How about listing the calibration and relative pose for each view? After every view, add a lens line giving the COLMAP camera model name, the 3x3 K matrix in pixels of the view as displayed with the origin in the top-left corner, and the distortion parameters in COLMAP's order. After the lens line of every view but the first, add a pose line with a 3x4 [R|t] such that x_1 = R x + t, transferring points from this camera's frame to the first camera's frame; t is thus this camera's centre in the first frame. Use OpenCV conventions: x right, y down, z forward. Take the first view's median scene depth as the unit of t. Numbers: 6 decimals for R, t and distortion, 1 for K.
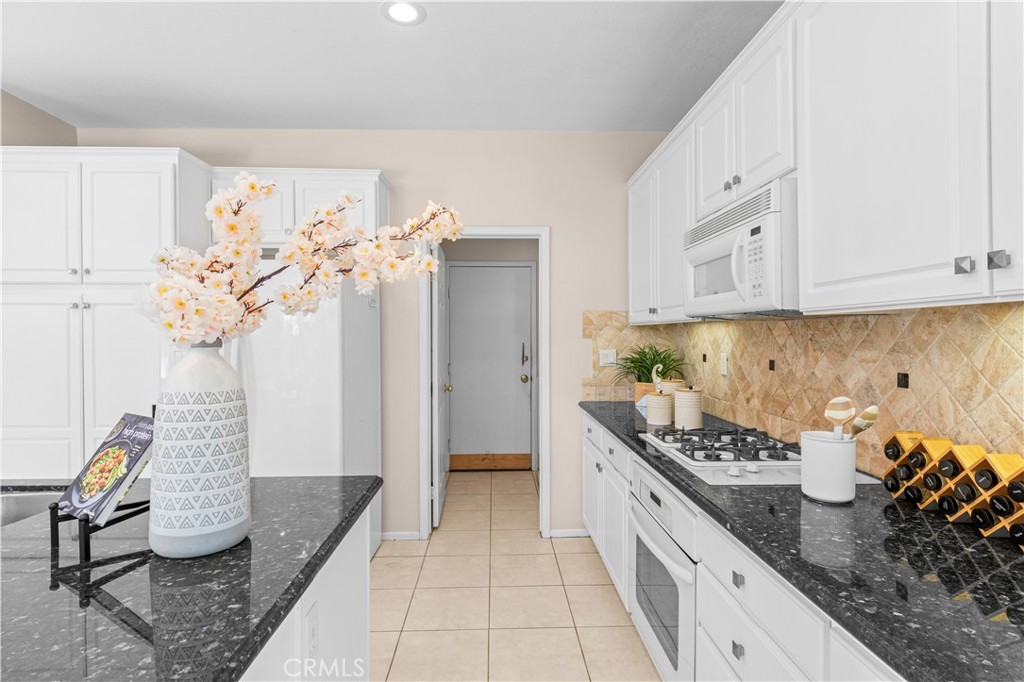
lens RADIAL K [[519.1, 0, 513.8], [0, 519.1, 338.7], [0, 0, 1]] dist [0.014876, -0.000366]
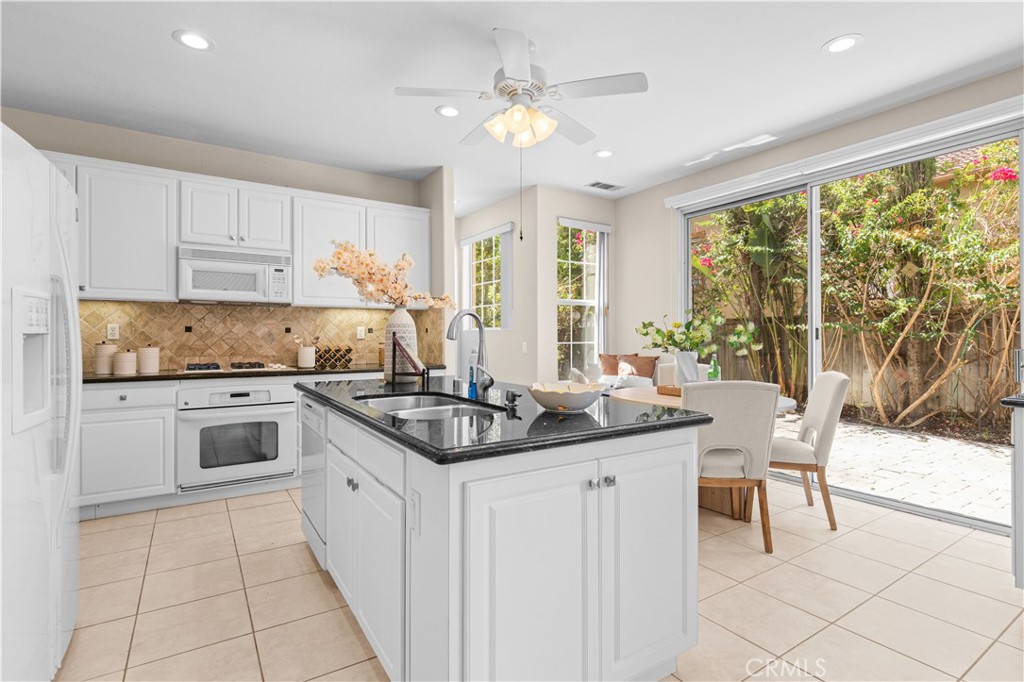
lens RADIAL K [[490.5, 0, 504.5], [0, 490.5, 335.8], [0, 0, 1]] dist [0.020092, -0.010643]
pose [[-0.498746, 0.001526, 0.866747, -1.523111], [0.006403, 0.999978, 0.001924, 0.077033], [-0.866725, 0.006509, -0.498744, 0.902491]]
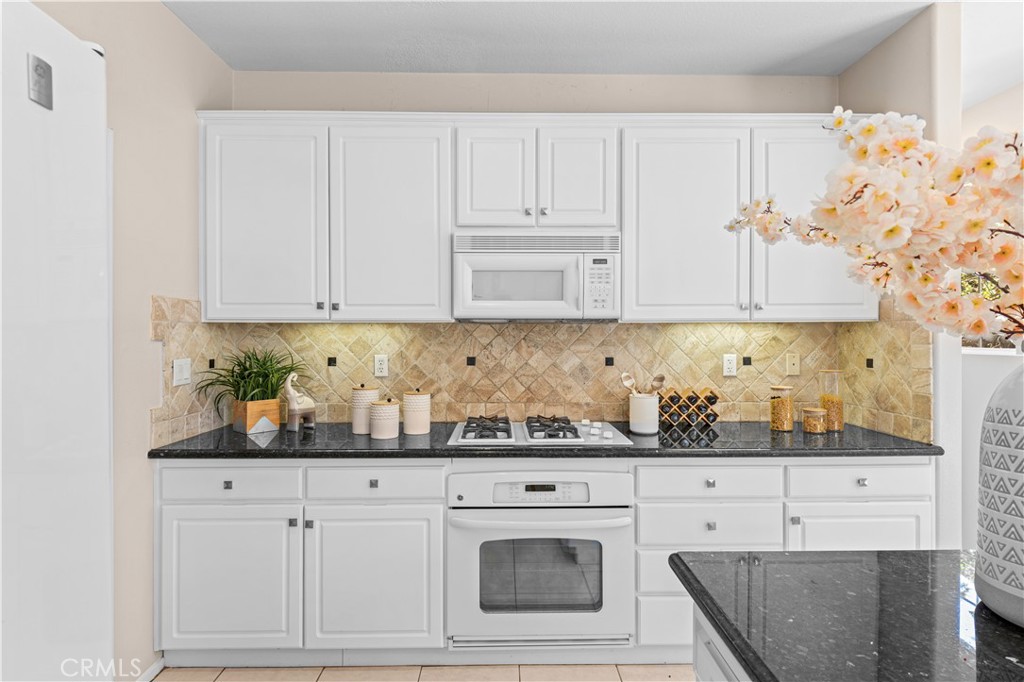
lens RADIAL K [[519.1, 0, 512.9], [0, 519.1, 338.7], [0, 0, 1]] dist [0.014876, -0.000366]
pose [[0.021257, -0.006141, 0.999755, -0.682173], [0.008592, 0.999945, 0.005959, -0.006713], [-0.999737, 0.008464, 0.021309, 0.877473]]
